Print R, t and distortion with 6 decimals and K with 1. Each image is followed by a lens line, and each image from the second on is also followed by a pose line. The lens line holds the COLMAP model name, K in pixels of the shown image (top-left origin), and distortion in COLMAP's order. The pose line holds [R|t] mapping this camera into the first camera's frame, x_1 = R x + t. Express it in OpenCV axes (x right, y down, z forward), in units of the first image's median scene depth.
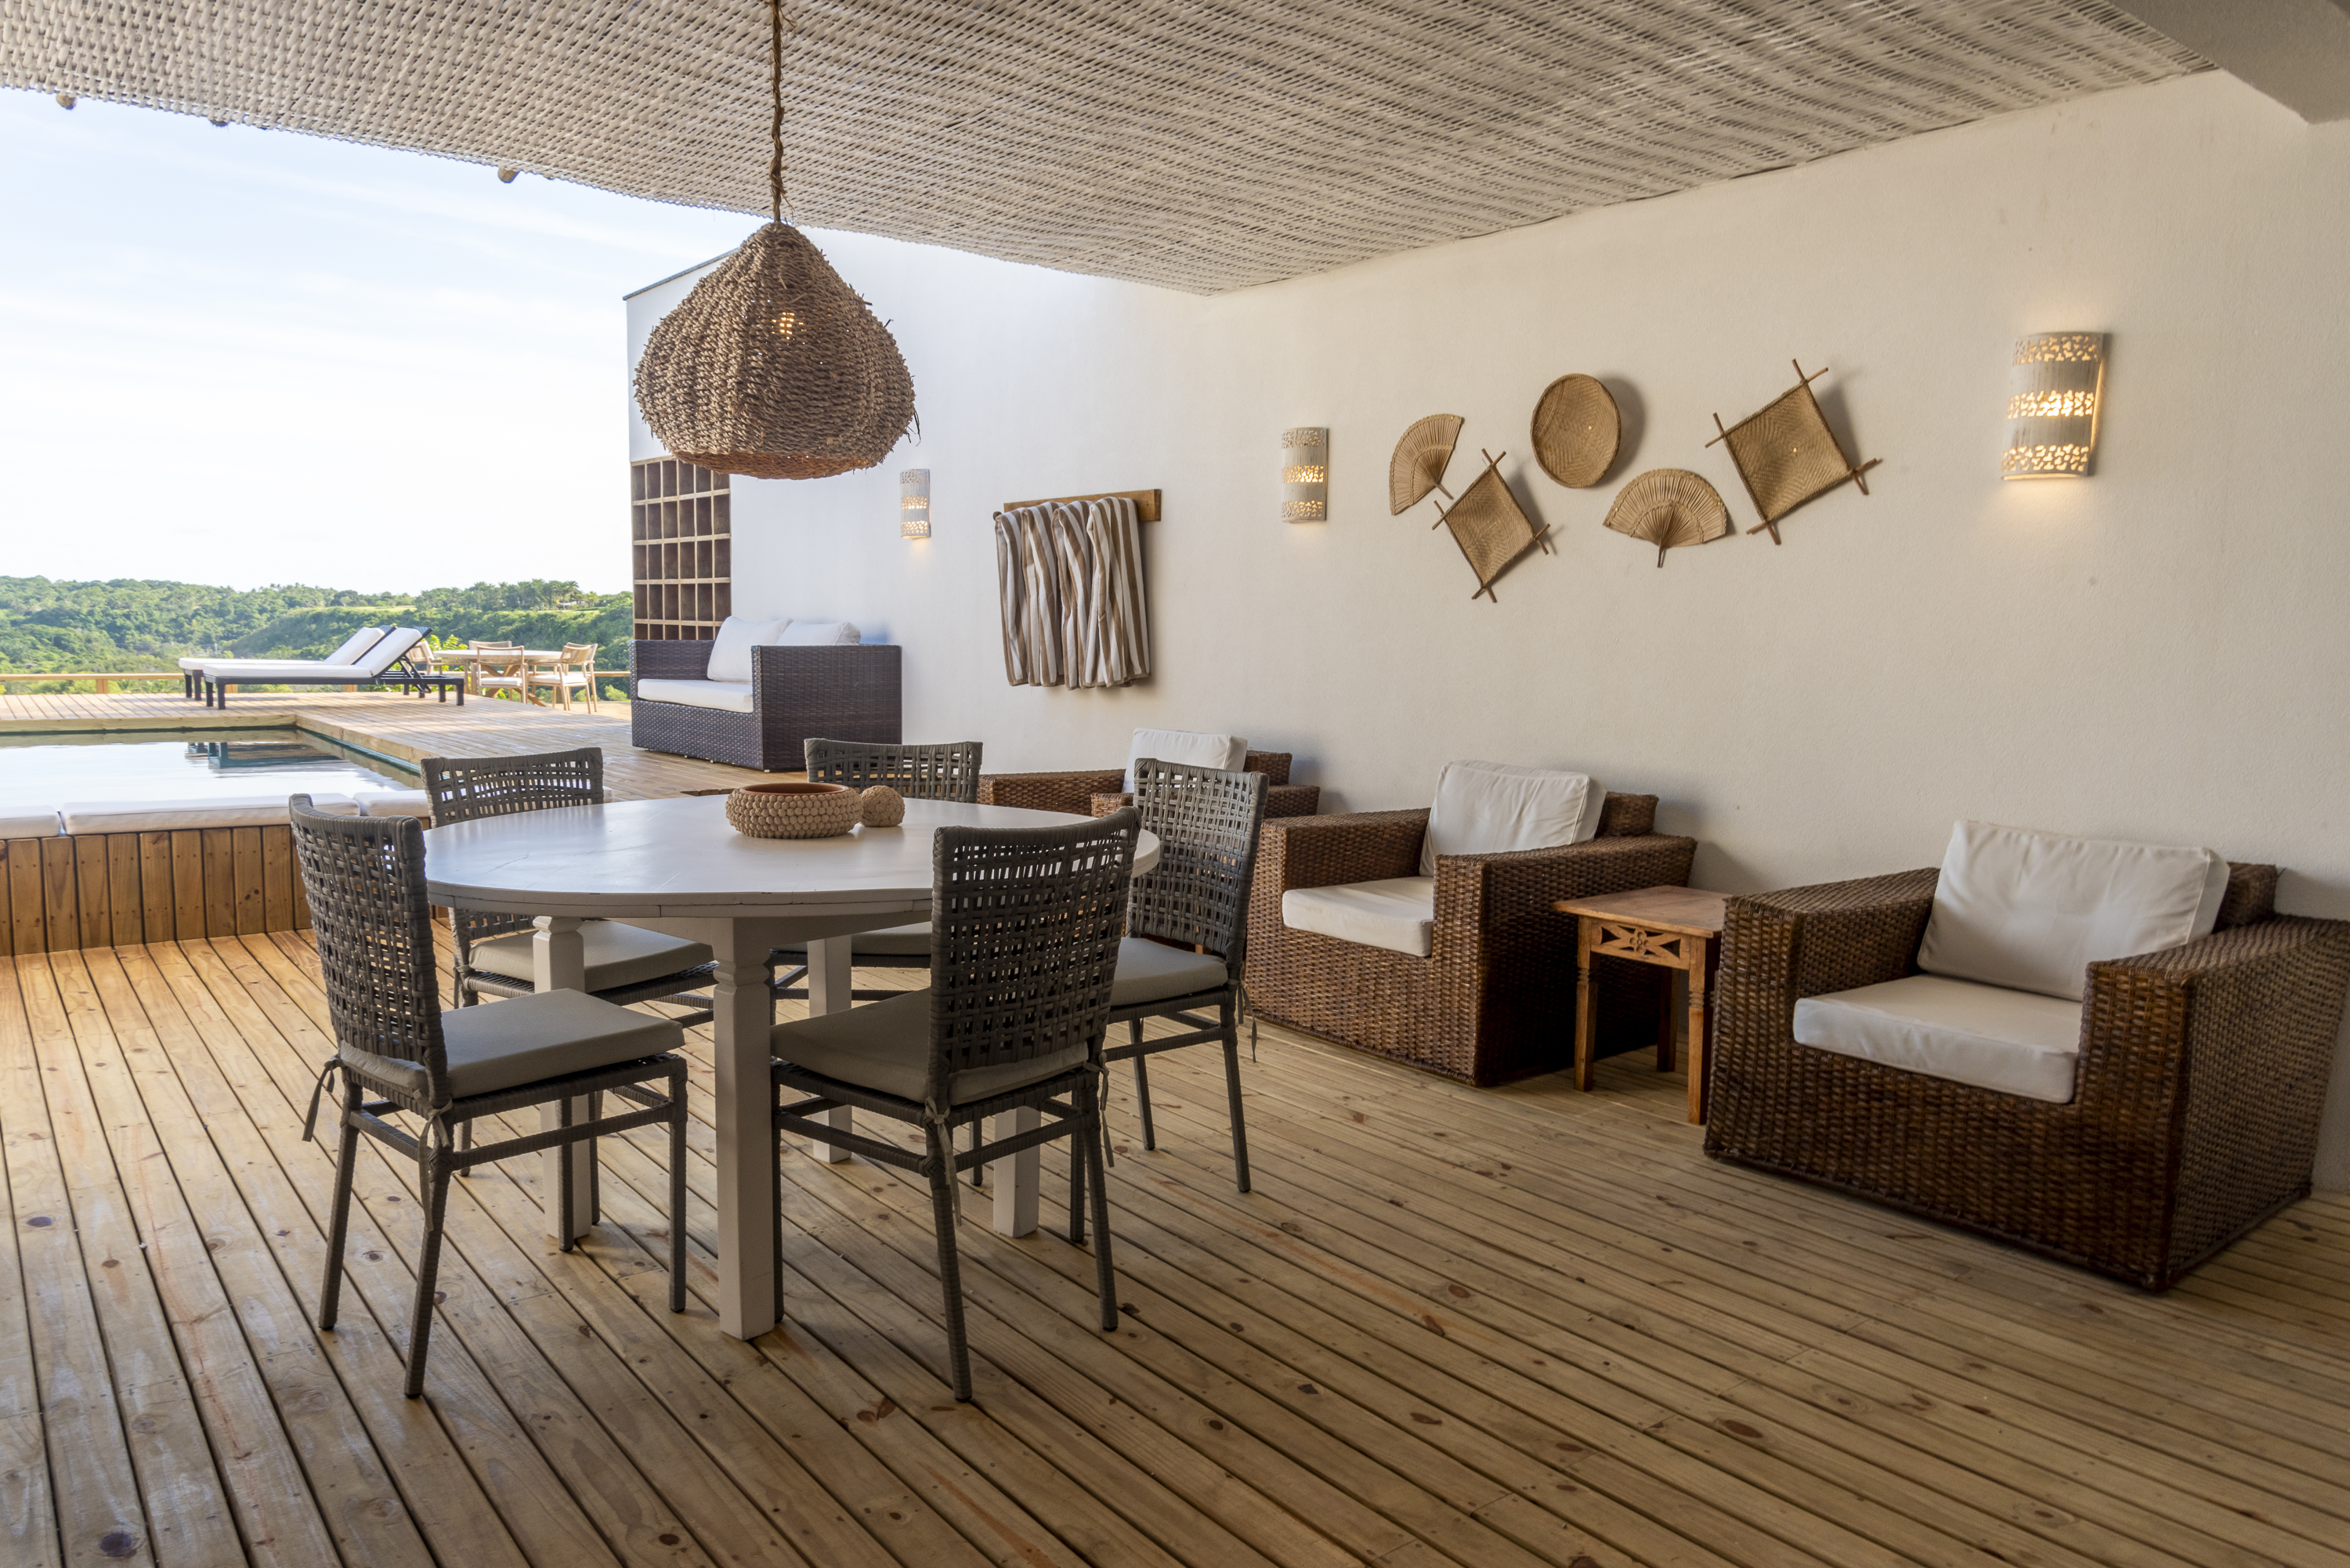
lens RADIAL K [[1621.2, 0, 1181.1], [0, 1621.2, 815.5], [0, 0, 1]] dist [0.001901, -0.026103]
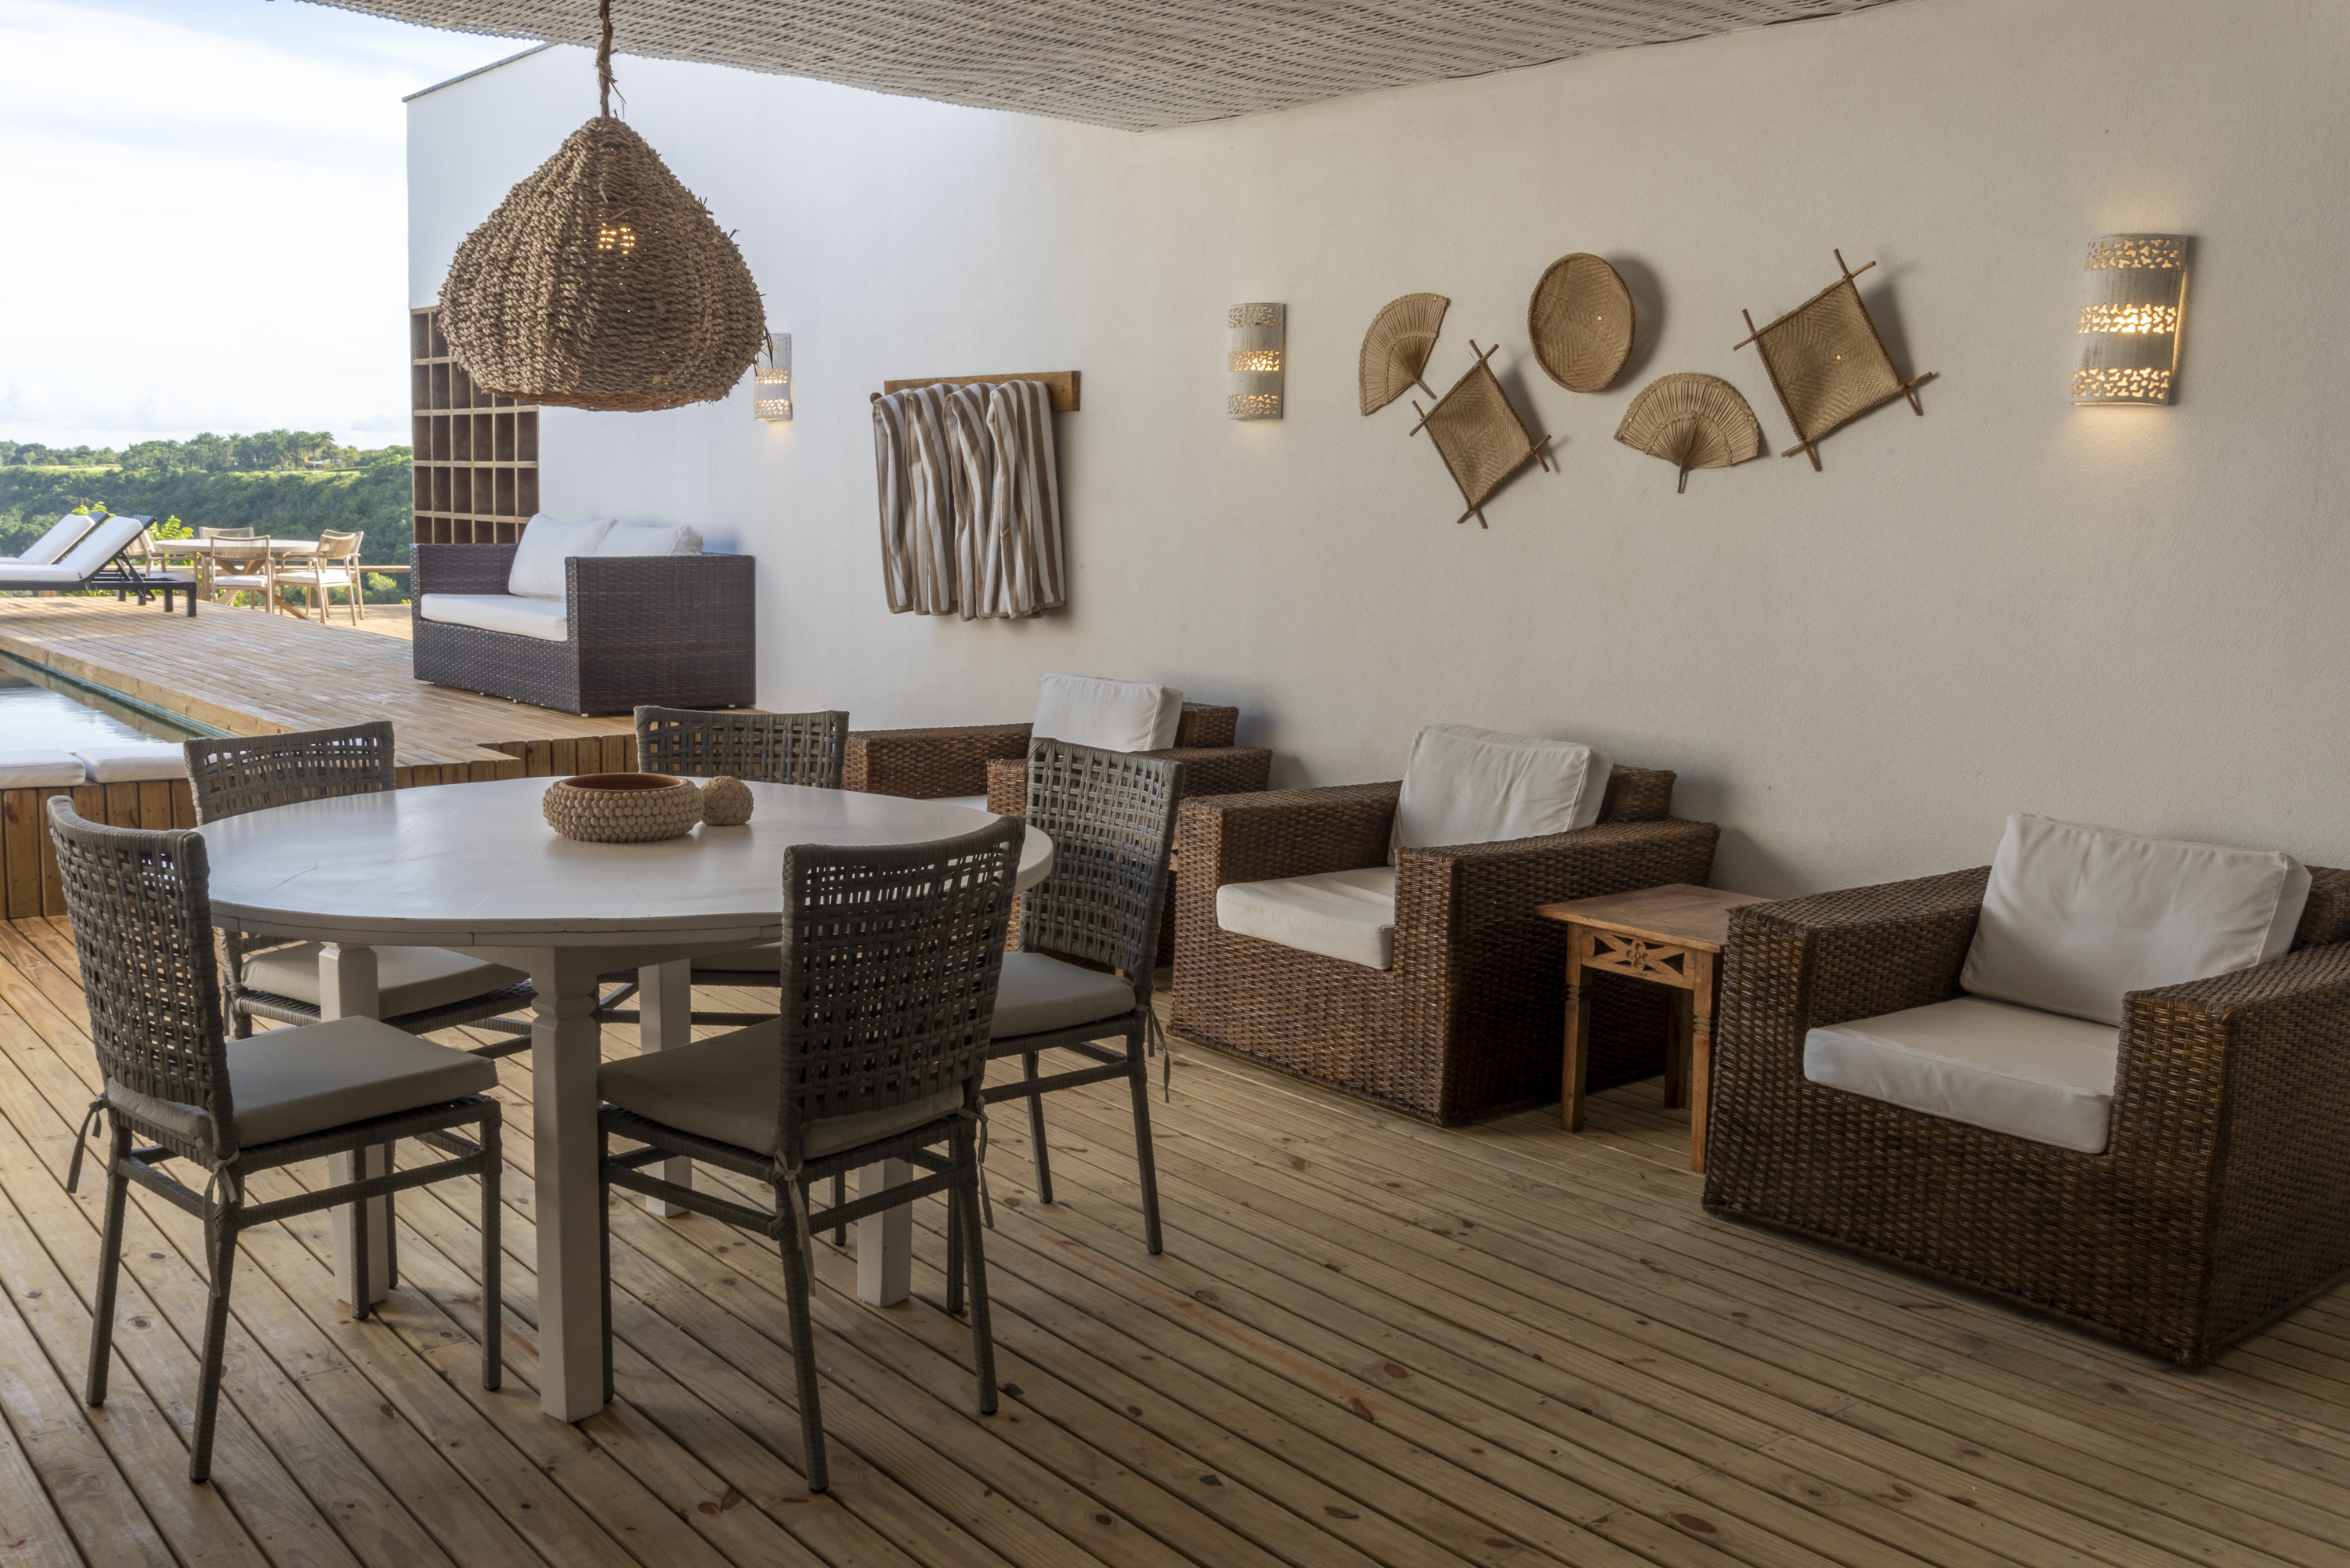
lens RADIAL K [[2140.1, 0, 1150.7], [0, 2140.1, 796.4], [0, 0, 1]] dist [-0.039447, -0.017750]
pose [[0.999924, 0.005315, 0.011093, 0.021763], [-0.005577, 0.999703, 0.023711, -0.031611], [-0.010964, -0.023771, 0.999657, -0.104544]]
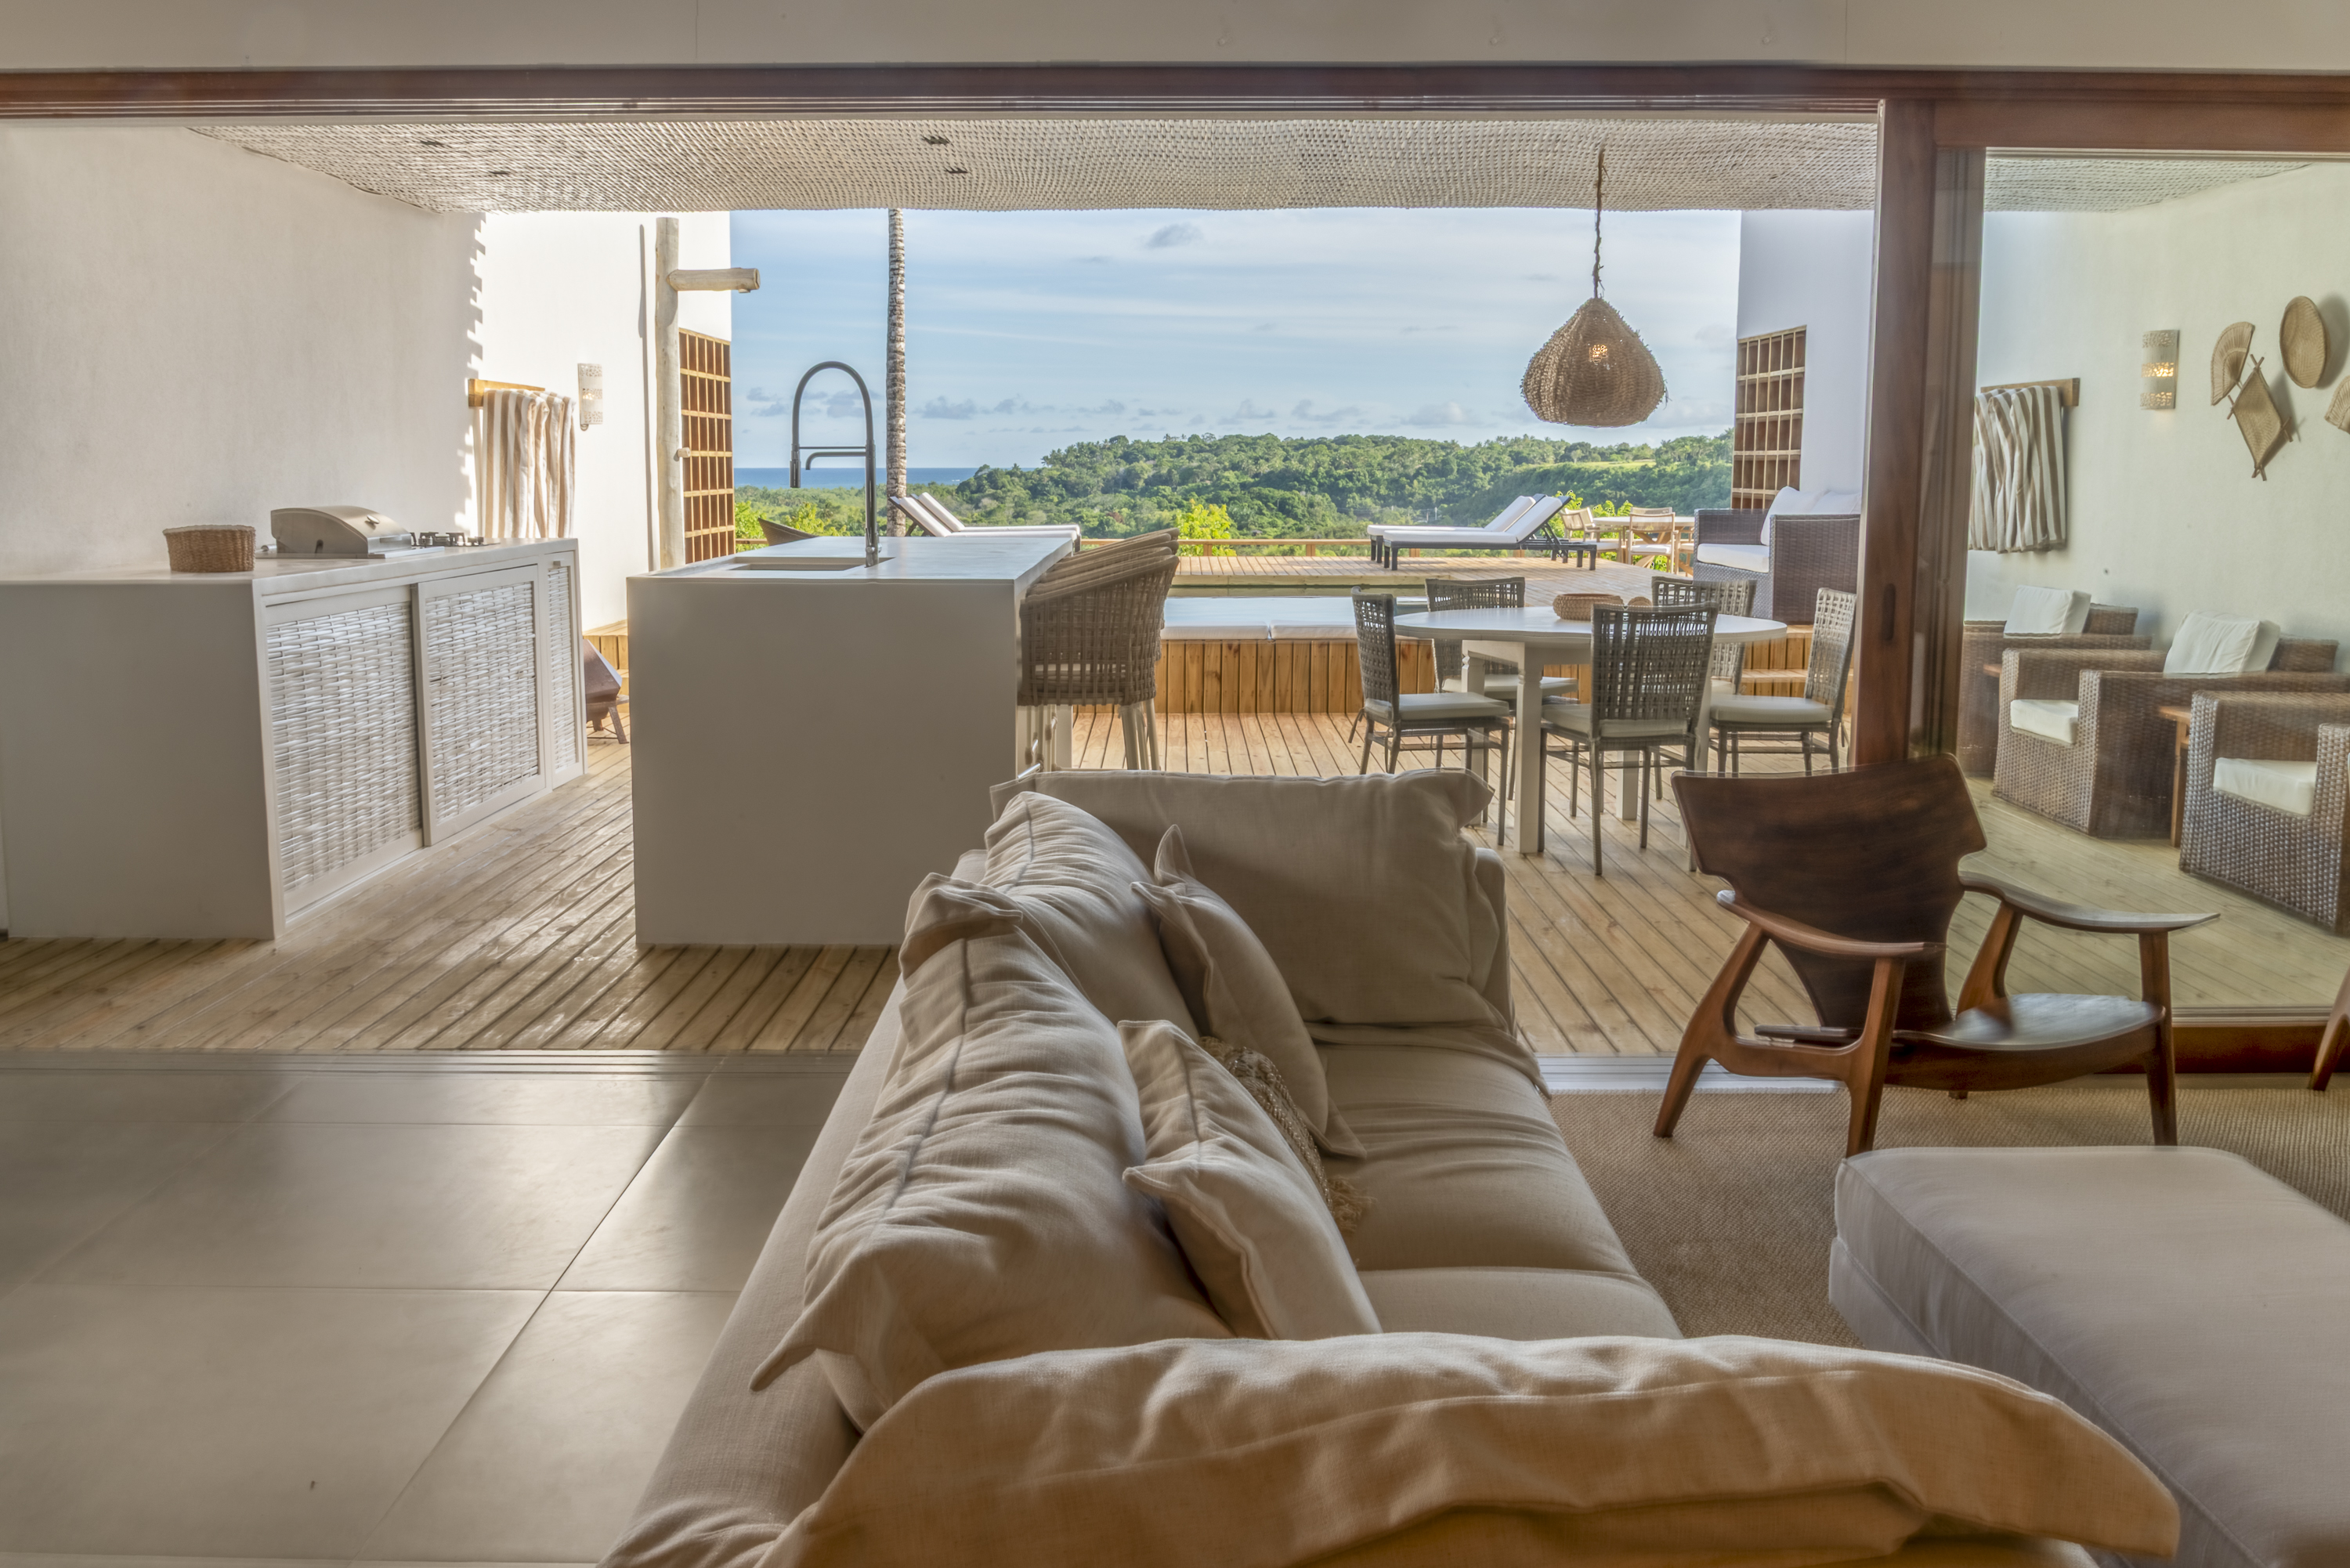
lens RADIAL K [[2163.6, 0, 1134.2], [0, 2163.6, 792.1], [0, 0, 1]] dist [-0.032621, -0.024882]
pose [[0.781506, 0.074003, -0.619494, 0.786017], [-0.057403, 0.997258, 0.046713, 0.105999], [0.621252, -0.000945, 0.783610, -1.107516]]
